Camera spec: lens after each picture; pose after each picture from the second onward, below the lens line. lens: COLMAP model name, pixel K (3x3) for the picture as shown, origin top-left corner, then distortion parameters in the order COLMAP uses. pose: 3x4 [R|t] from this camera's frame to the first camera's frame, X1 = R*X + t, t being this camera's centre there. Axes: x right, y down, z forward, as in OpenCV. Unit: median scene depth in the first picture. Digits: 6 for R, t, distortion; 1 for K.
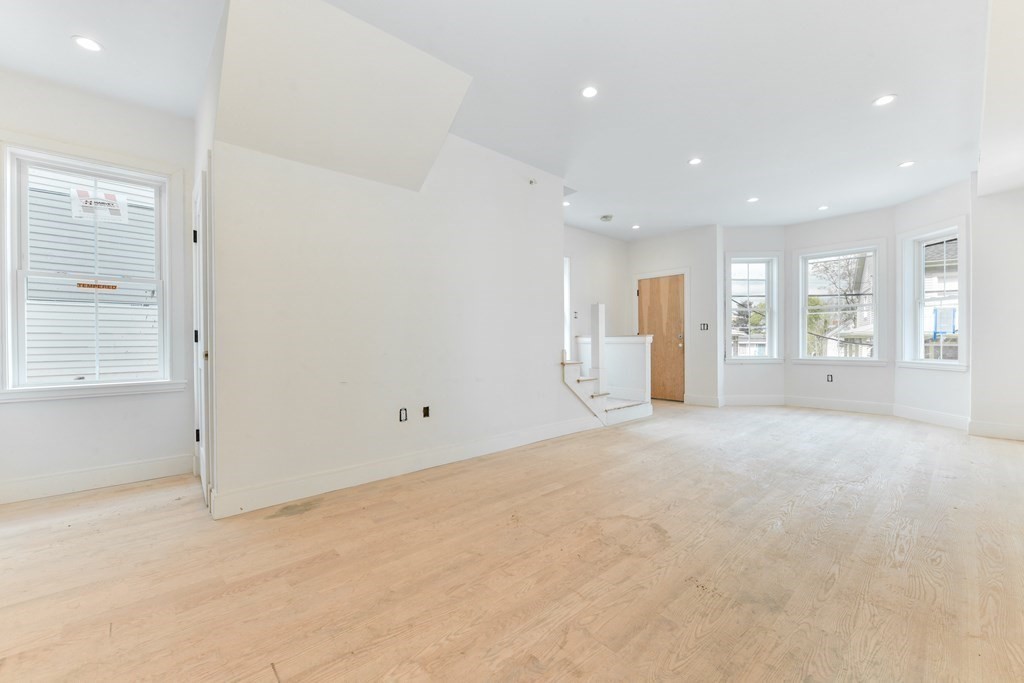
lens RADIAL K [[412.1, 0, 517.2], [0, 412.1, 344.1], [0, 0, 1]] dist [-0.000952, -0.000195]
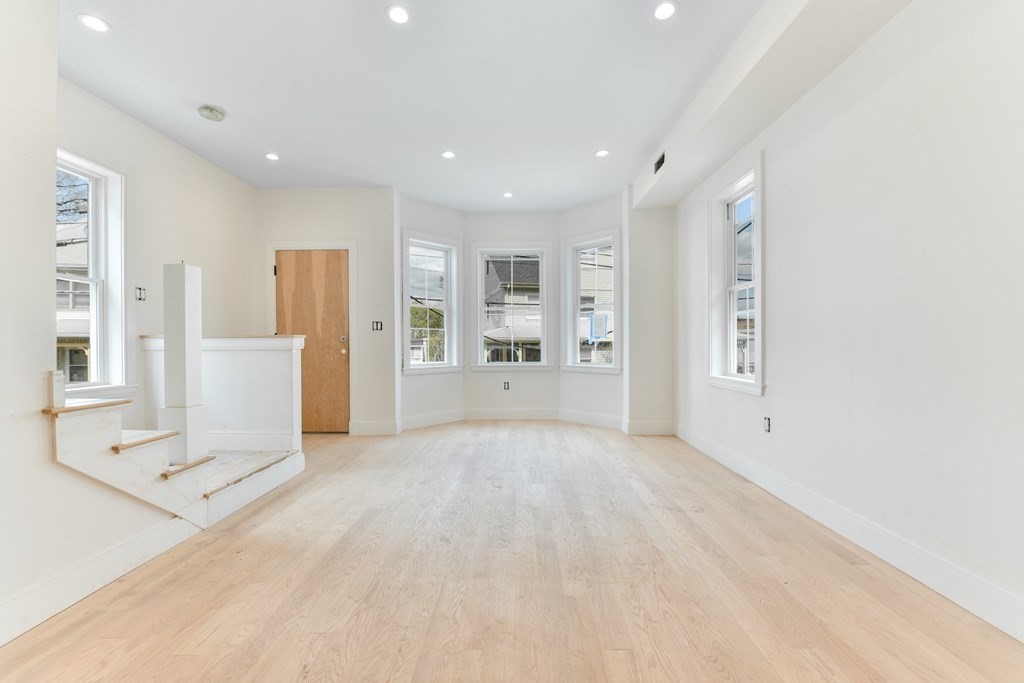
lens RADIAL K [[414.6, 0, 515.8], [0, 414.6, 345.6], [0, 0, 1]] dist [-0.014134, -0.000171]
pose [[0.681815, -0.001301, 0.731524, 0.114278], [0.005270, 0.999981, -0.003133, -0.004969], [-0.731506, 0.005992, 0.681809, 0.420999]]
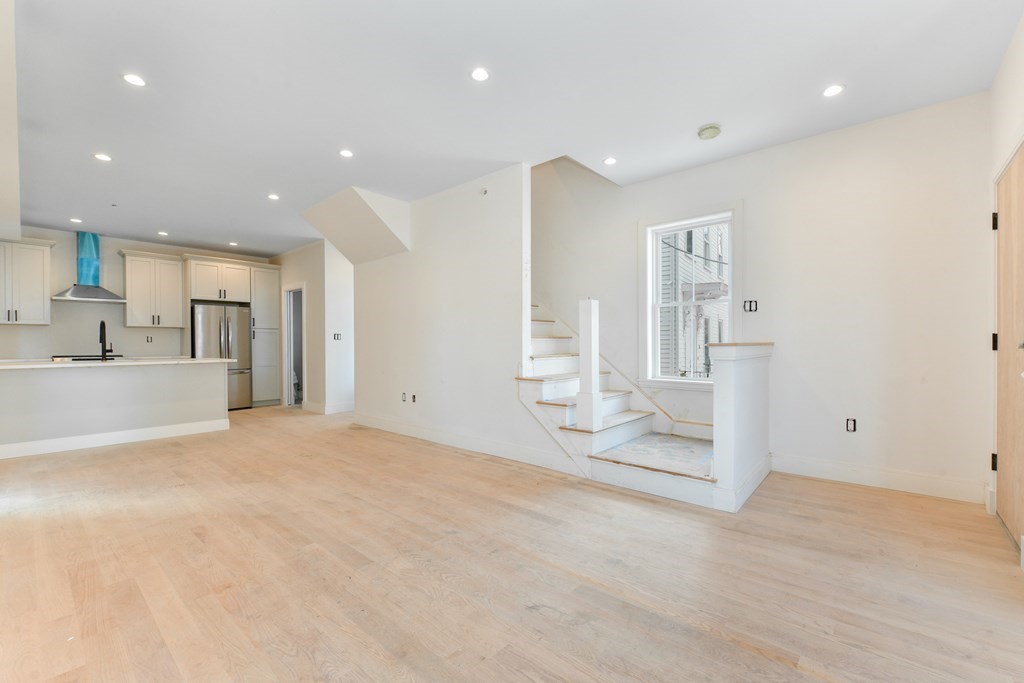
lens RADIAL K [[429.6, 0, 514.8], [0, 429.6, 346.1], [0, 0, 1]] dist [0.001568, -0.000442]
pose [[0.111170, 0.010450, -0.993746, 0.887005], [-0.003828, 0.999942, 0.010086, -0.026046], [0.993794, 0.002683, 0.111204, 0.788492]]
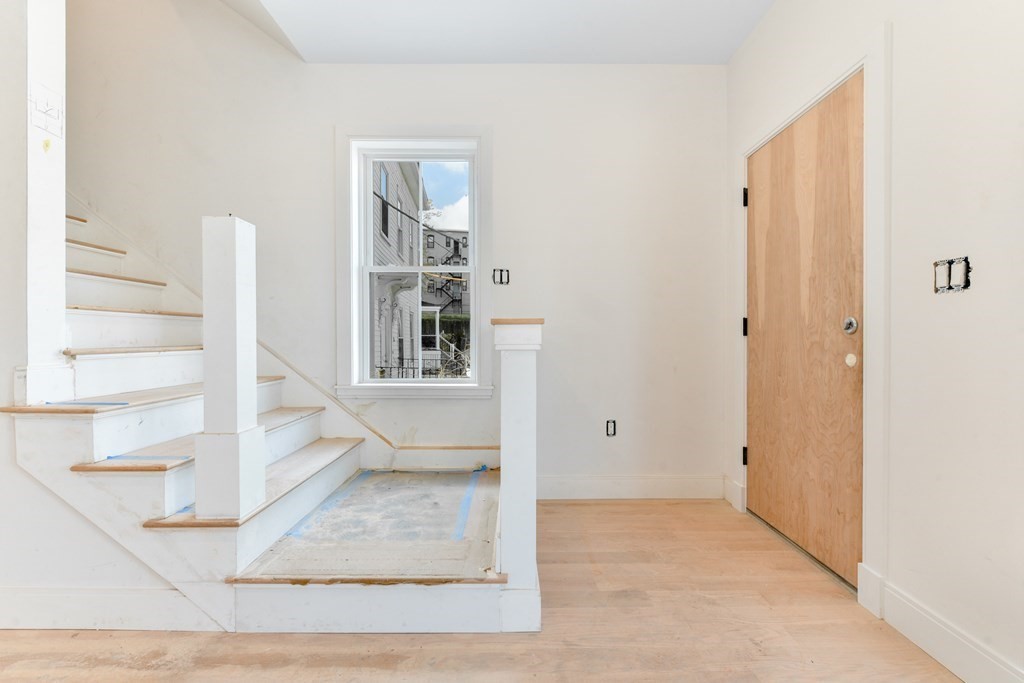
lens RADIAL K [[417.8, 0, 516.9], [0, 417.8, 342.1], [0, 0, 1]] dist [0.000033, -0.000240]
pose [[0.742586, 0.011686, -0.669648, 0.553610], [-0.010408, 0.999928, 0.005908, -0.010420], [0.669669, 0.002582, 0.742655, 0.903332]]
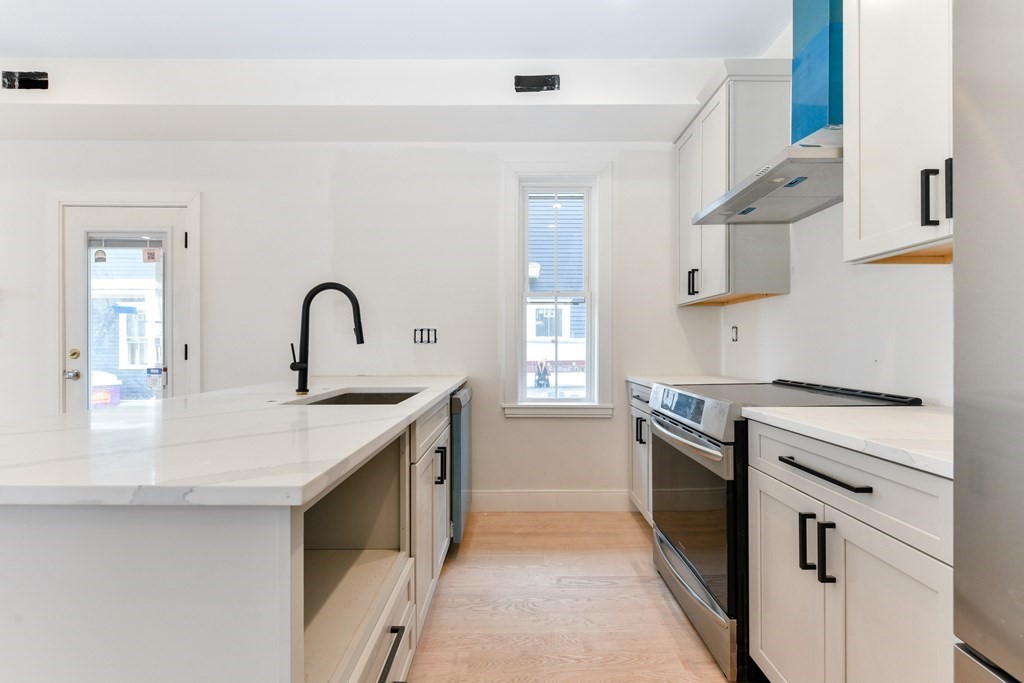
lens RADIAL K [[429.6, 0, 514.8], [0, 429.6, 346.1], [0, 0, 1]] dist [0.001568, -0.000442]
pose [[-0.738541, 0.005063, 0.674189, -0.574763], [0.007635, 0.999970, 0.000853, -0.016648], [-0.674165, 0.005778, -0.738558, 0.114164]]
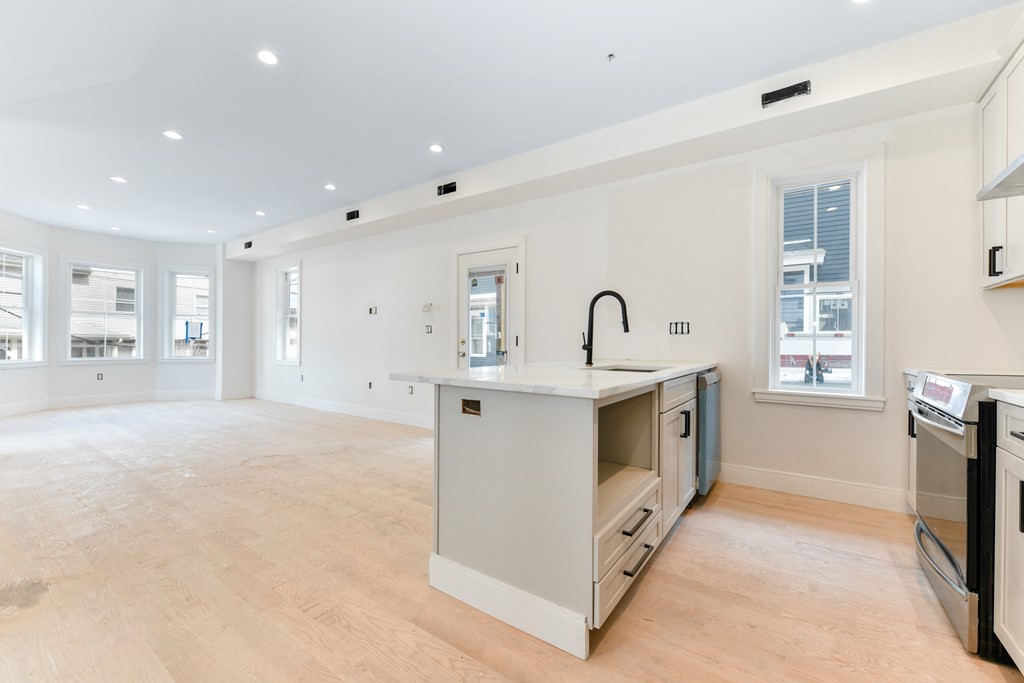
lens RADIAL K [[414.8, 0, 516.3], [0, 414.8, 343.7], [0, 0, 1]] dist [0.000381, -0.004580]
pose [[-0.221120, 0.001236, 0.975246, -0.694659], [0.000867, 0.999999, -0.001071, -0.004974], [-0.975246, 0.000609, -0.221121, 0.175533]]
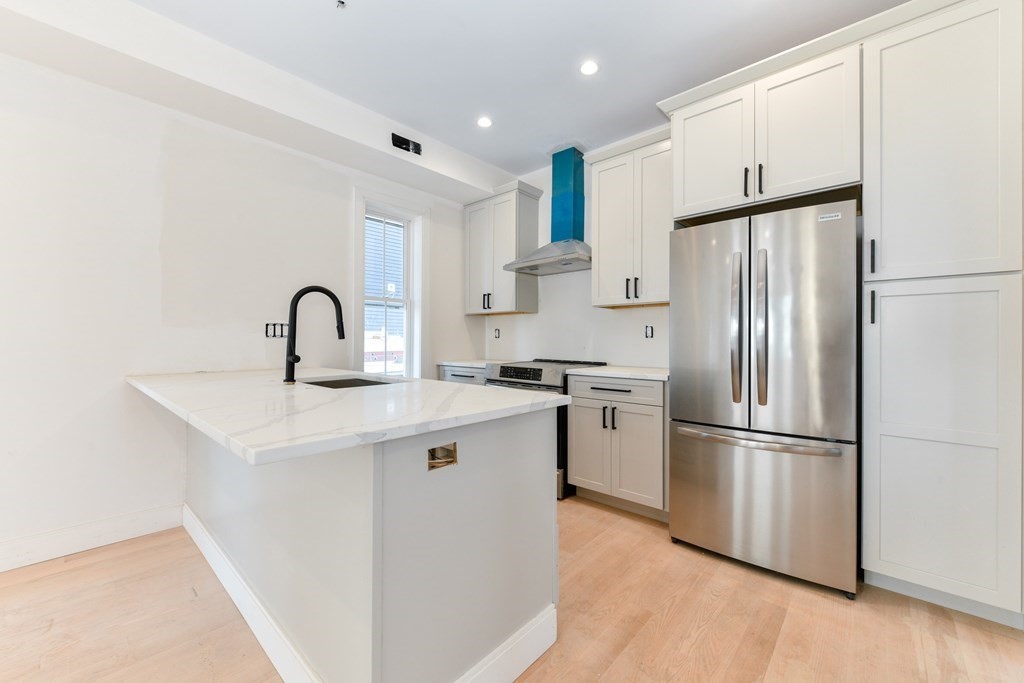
lens RADIAL K [[406.4, 0, 512.0], [0, 406.4, 341.5], [0, 0, 1]] dist [0.000003, -0.004746]
pose [[-0.995829, 0.001672, -0.091225, -0.366181], [0.000830, 0.999957, 0.009262, -0.020410], [0.091236, 0.009147, -0.995787, 0.371100]]
